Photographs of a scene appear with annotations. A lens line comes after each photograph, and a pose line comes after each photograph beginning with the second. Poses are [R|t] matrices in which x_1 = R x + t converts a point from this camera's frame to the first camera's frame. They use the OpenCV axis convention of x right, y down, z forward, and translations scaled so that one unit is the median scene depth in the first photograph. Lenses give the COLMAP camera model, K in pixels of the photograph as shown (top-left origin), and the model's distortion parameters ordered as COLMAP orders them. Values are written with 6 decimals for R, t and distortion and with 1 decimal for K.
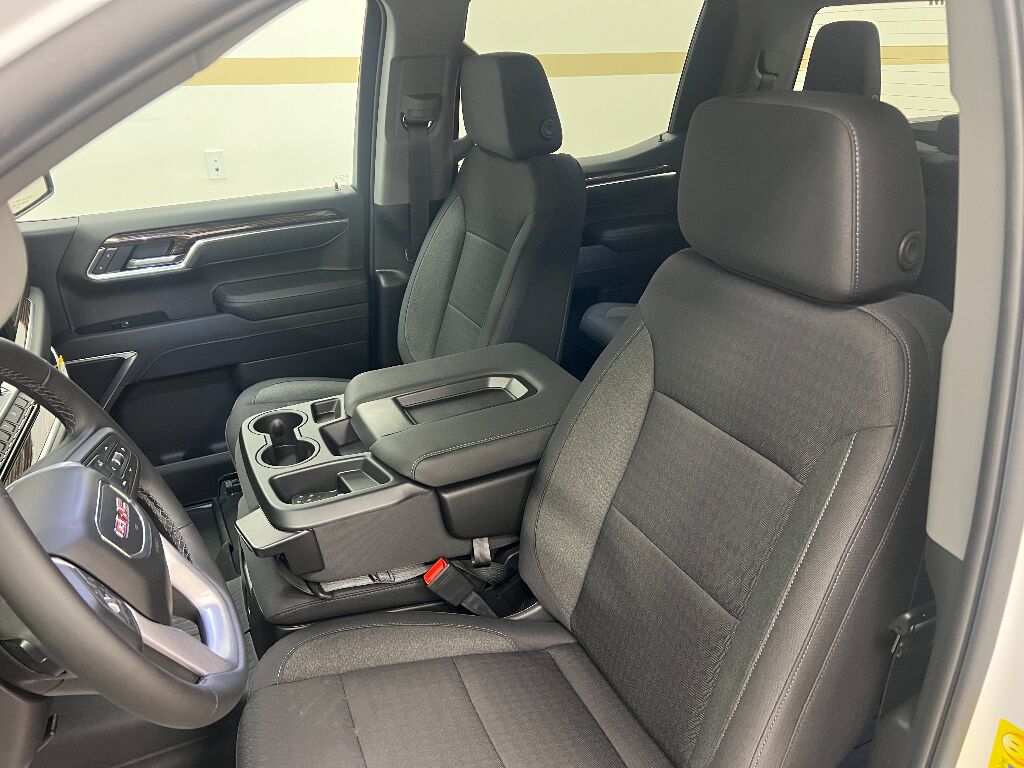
lens RADIAL K [[771.4, 0, 512.0], [0, 771.4, 384.0], [0, 0, 1]] dist [0.079086, -0.099146]
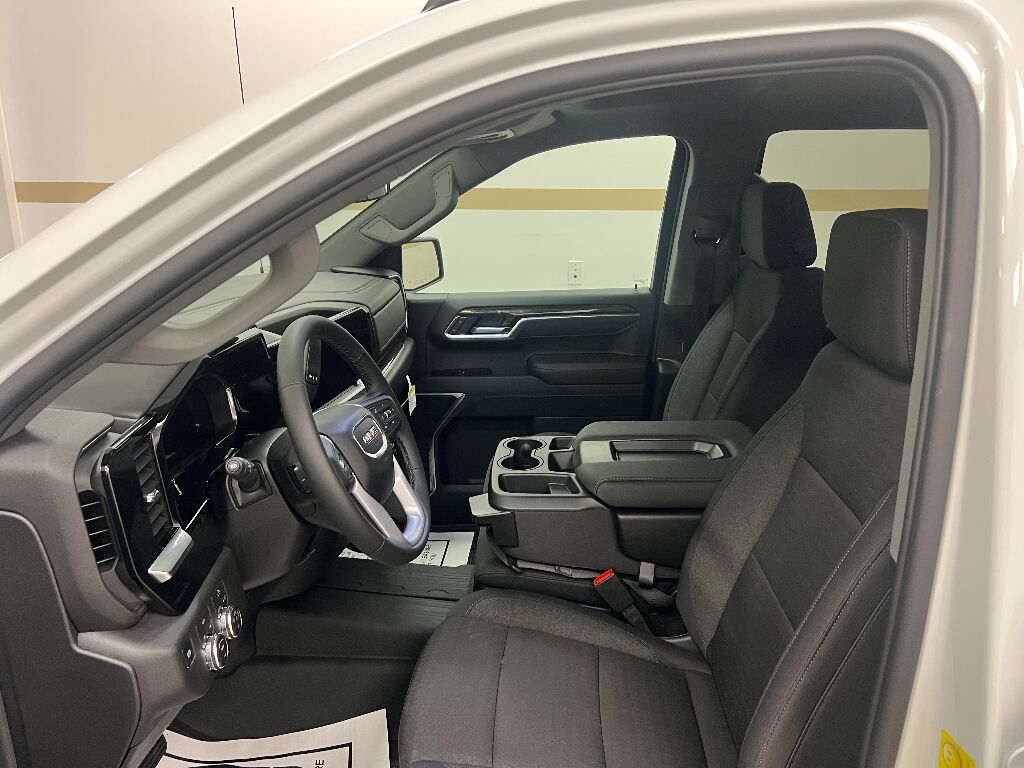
lens RADIAL K [[771.4, 0, 512.0], [0, 771.4, 384.0], [0, 0, 1]] dist [0.079086, -0.099146]
pose [[0.877660, 0.128820, -0.461647, 0.287175], [-0.199755, 0.973875, -0.108010, 0.099563], [0.435672, 0.187013, 0.880464, -0.195811]]
